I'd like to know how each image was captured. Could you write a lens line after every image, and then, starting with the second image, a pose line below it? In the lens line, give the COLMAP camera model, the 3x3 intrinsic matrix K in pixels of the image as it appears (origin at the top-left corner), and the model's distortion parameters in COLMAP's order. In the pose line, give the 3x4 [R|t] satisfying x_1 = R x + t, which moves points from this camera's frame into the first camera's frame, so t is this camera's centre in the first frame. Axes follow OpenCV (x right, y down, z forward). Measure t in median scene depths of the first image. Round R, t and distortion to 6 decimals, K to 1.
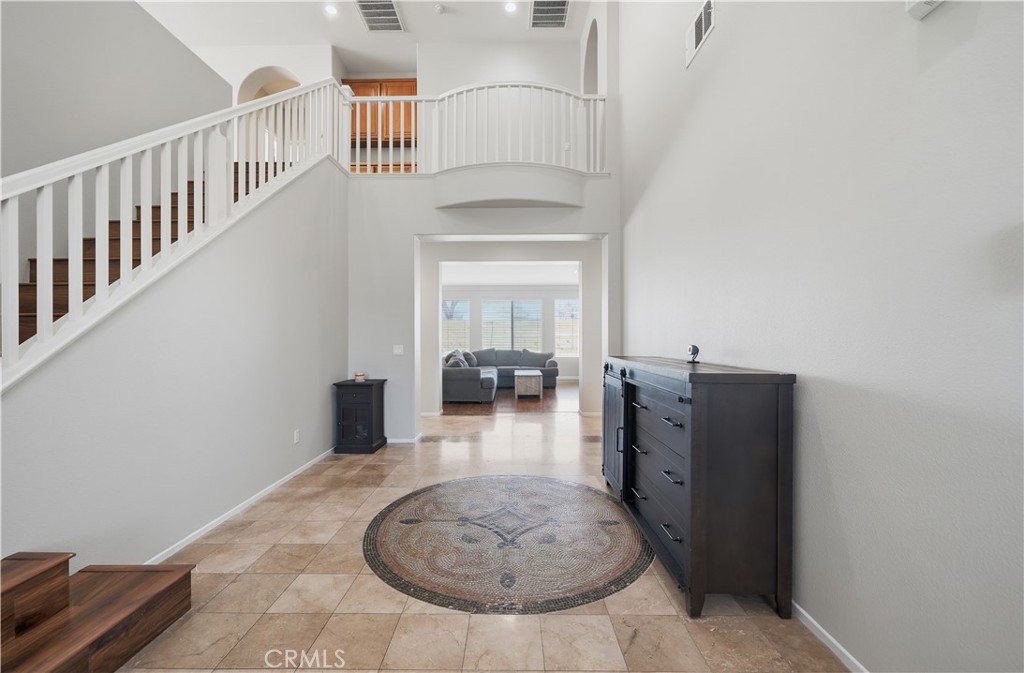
lens RADIAL K [[400.0, 0, 509.2], [0, 400.0, 335.0], [0, 0, 1]] dist [-0.001747, 0.000642]
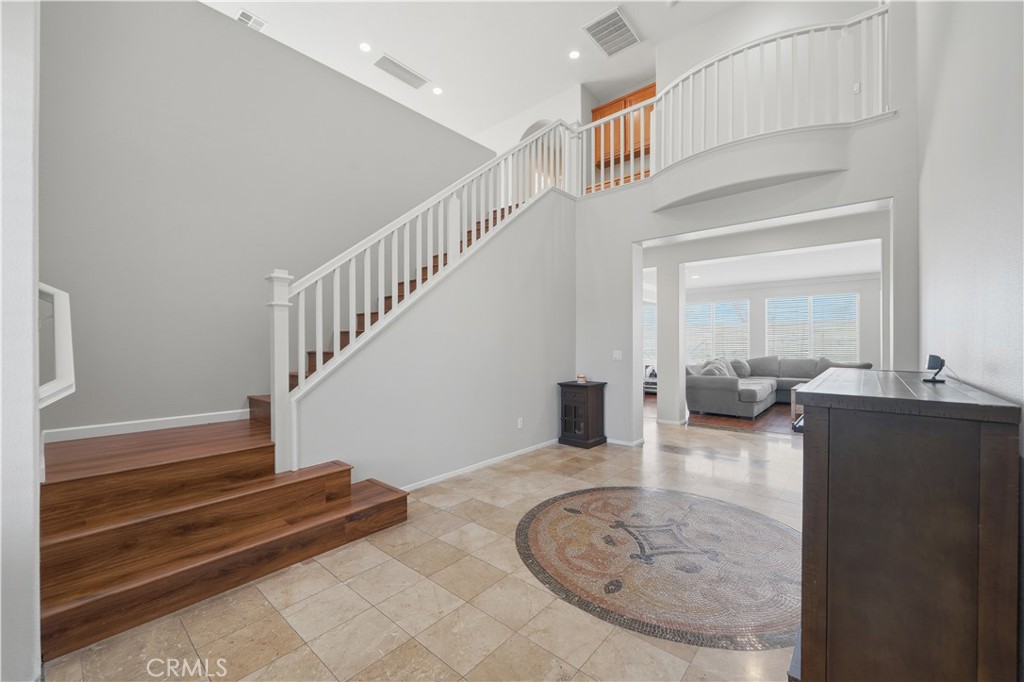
lens RADIAL K [[401.4, 0, 530.0], [0, 401.4, 341.1], [0, 0, 1]] dist [-0.003574, 0.000403]
pose [[0.774612, -0.003299, -0.632428, 0.330192], [0.003850, 0.999992, -0.000500, 0.000336], [0.632424, -0.002047, 0.774619, 0.067376]]
